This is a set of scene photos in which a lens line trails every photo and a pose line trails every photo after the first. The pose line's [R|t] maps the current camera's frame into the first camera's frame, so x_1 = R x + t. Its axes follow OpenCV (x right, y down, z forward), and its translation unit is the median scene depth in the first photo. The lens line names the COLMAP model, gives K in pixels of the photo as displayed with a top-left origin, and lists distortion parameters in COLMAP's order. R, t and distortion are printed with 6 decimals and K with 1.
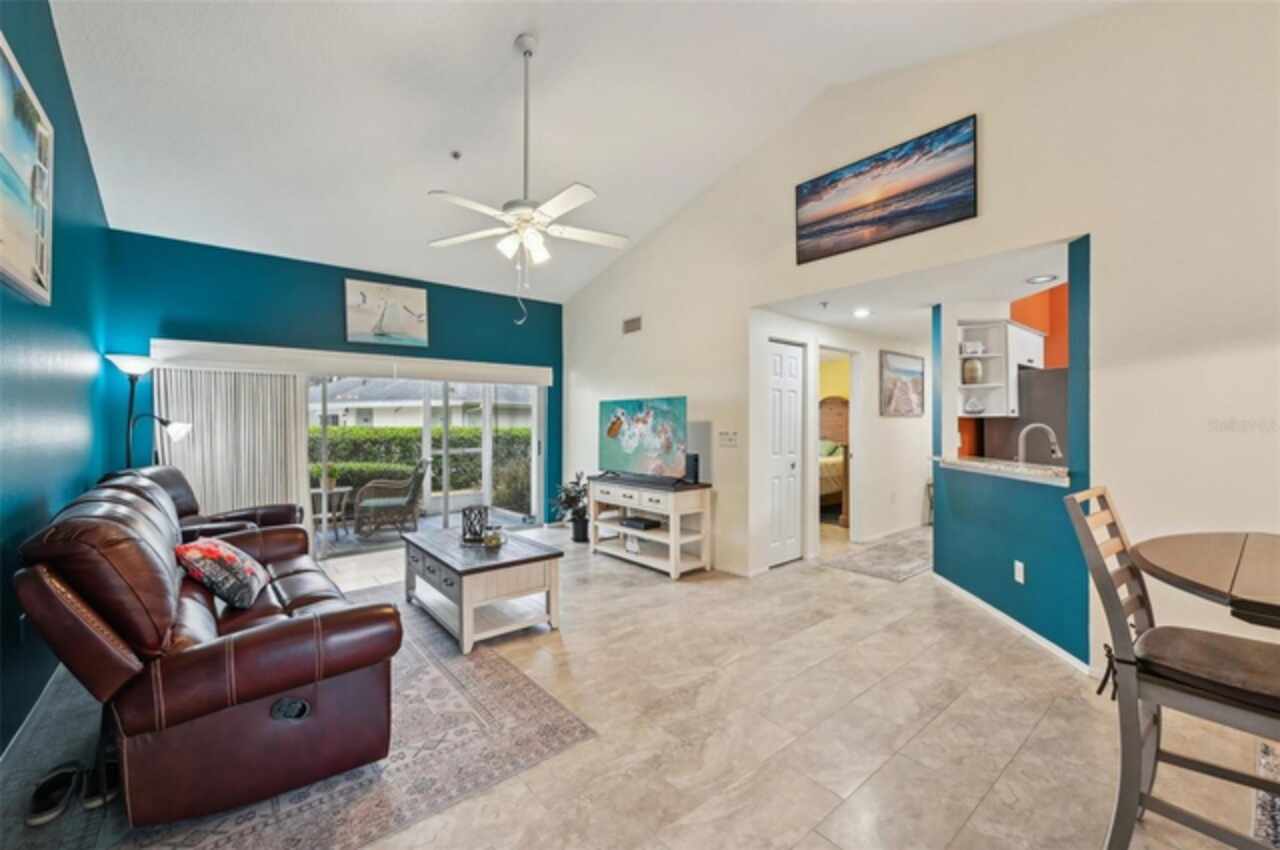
lens RADIAL K [[517.5, 0, 638.3], [0, 517.5, 425.3], [0, 0, 1]] dist [0.000126, -0.000189]
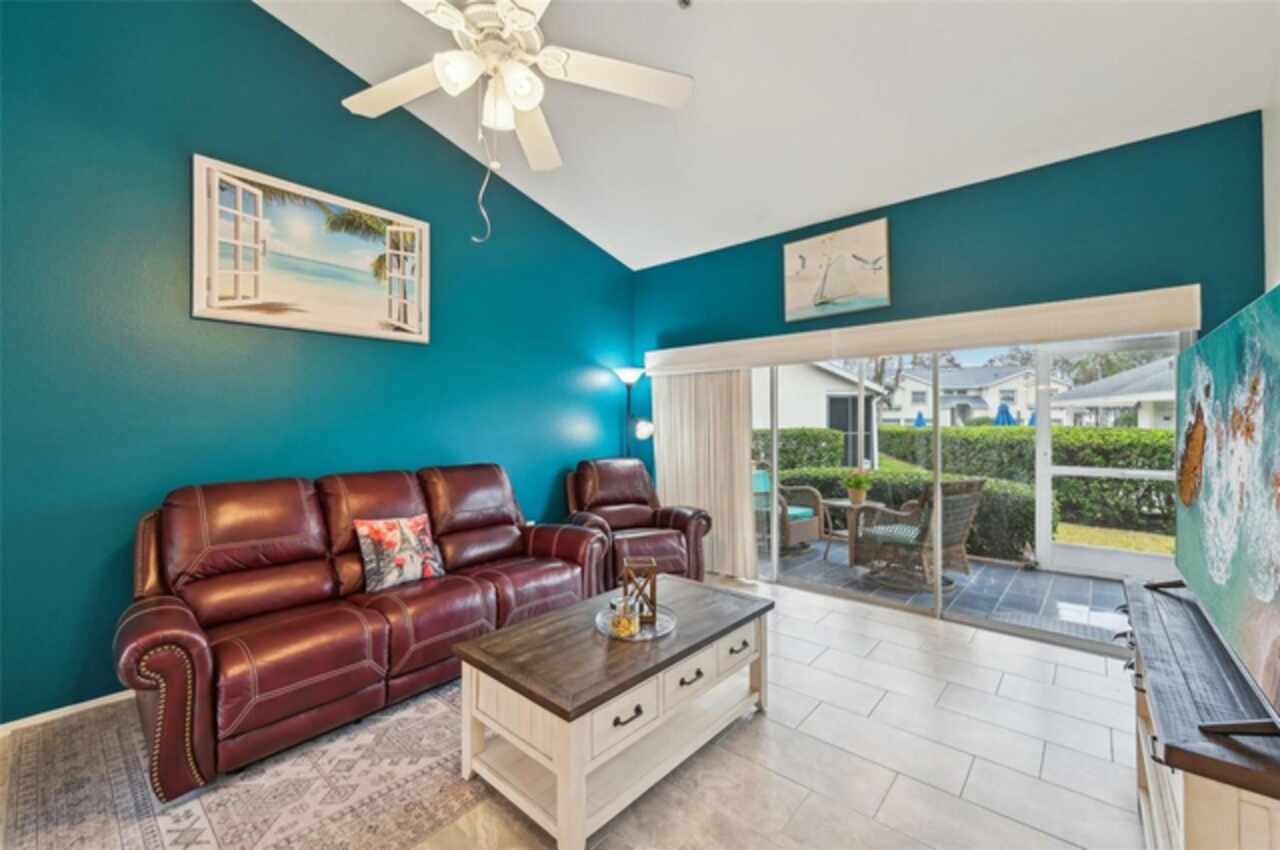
lens RADIAL K [[517.5, 0, 638.3], [0, 517.5, 425.3], [0, 0, 1]] dist [0.000126, -0.000189]
pose [[0.166563, 0.005540, -0.986015, 0.197426], [-0.003095, 0.999982, 0.005096, -0.003736], [0.986026, 0.002203, 0.166577, 0.635127]]
